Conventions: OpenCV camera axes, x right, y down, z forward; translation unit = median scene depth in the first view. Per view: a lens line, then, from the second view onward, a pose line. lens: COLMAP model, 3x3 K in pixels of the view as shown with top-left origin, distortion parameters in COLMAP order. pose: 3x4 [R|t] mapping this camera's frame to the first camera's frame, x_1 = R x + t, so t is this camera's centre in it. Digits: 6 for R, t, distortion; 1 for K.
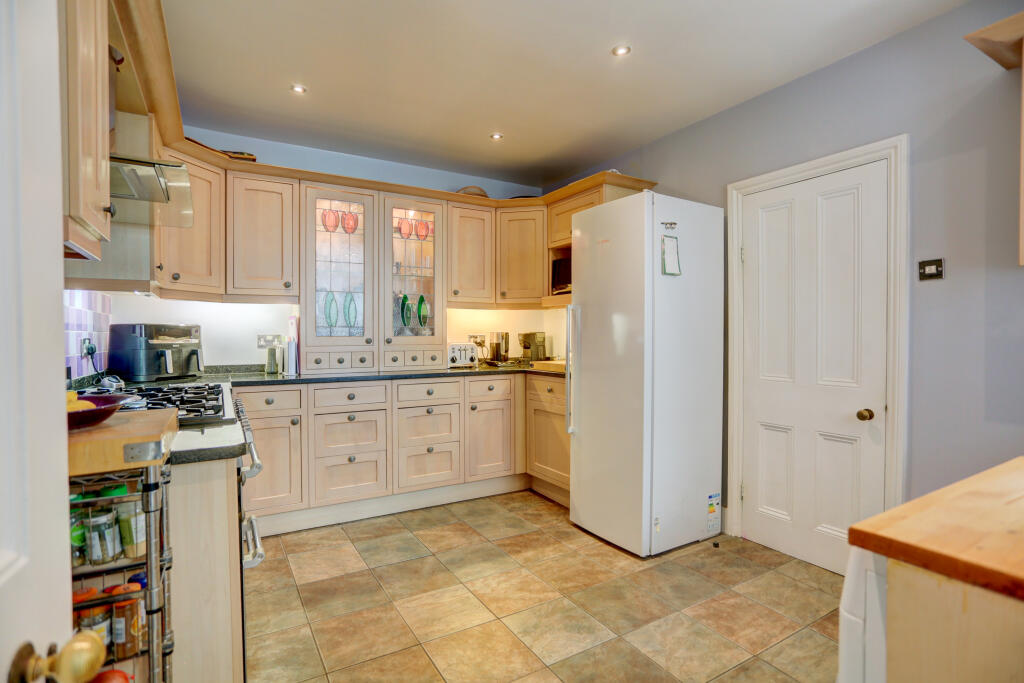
lens RADIAL K [[502.5, 0, 498.0], [0, 502.5, 336.4], [0, 0, 1]] dist [-0.069301, 0.033343]
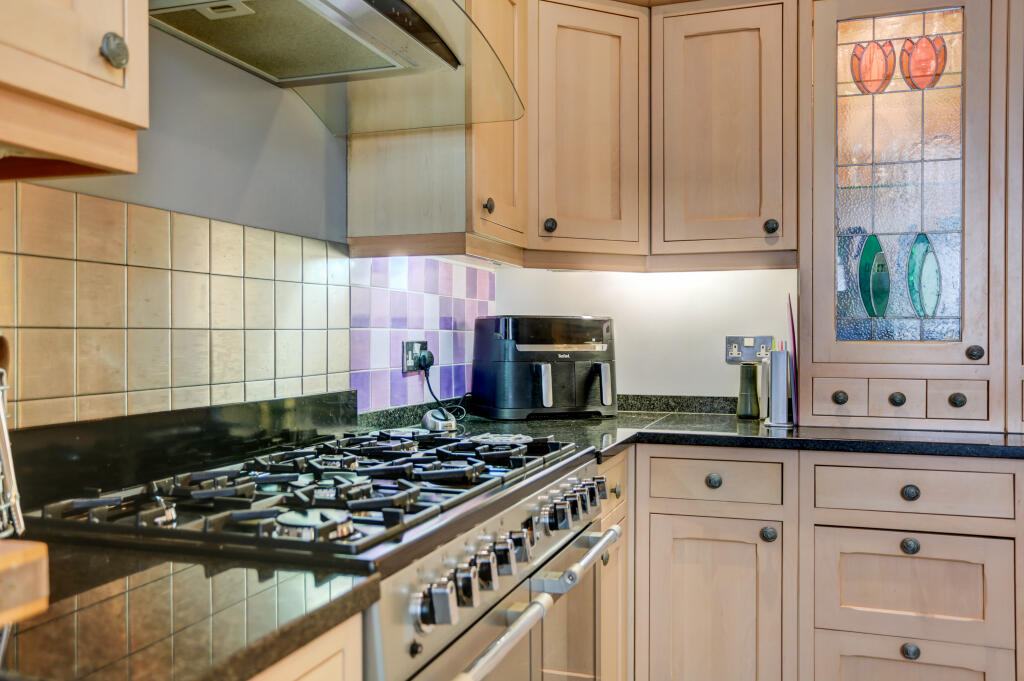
lens RADIAL K [[857.0, 0, 513.8], [0, 857.0, 336.4], [0, 0, 1]] dist [-0.010565, 0.059977]
pose [[0.663312, 0.003390, -0.748336, 0.007222], [-0.005890, 0.999982, -0.000690, -0.001463], [0.748320, 0.004865, 0.663320, 0.282902]]
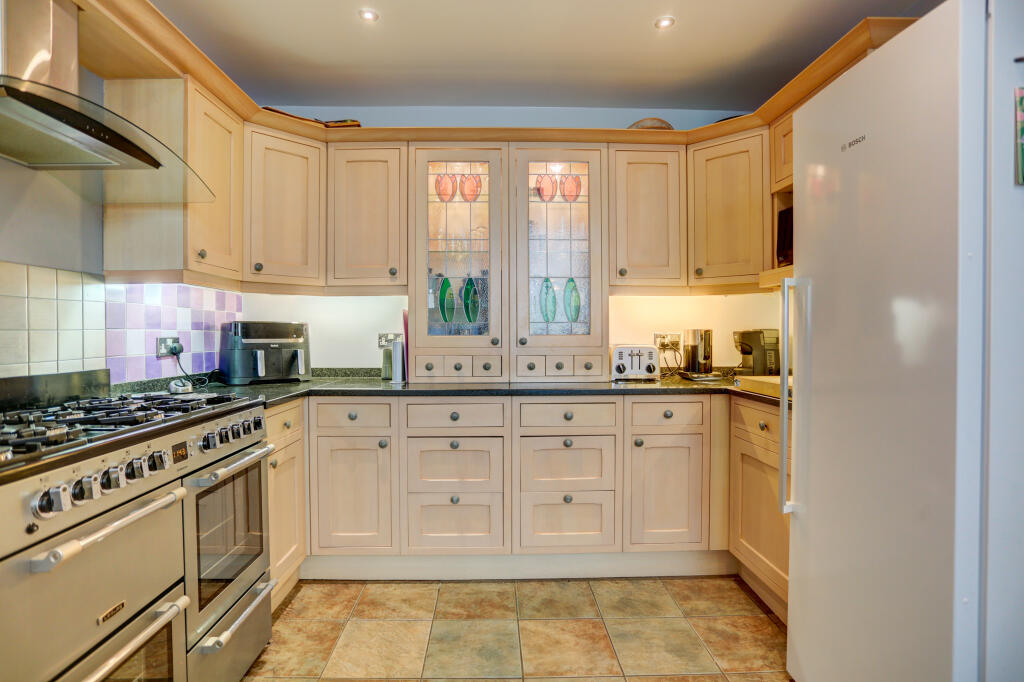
lens RADIAL K [[502.5, 0, 498.0], [0, 502.5, 335.9], [0, 0, 1]] dist [-0.069301, 0.033343]
pose [[0.869777, 0.001723, -0.493442, 0.120657], [-0.000724, 0.999997, 0.002215, -0.001078], [0.493444, -0.001570, 0.869776, 0.348332]]
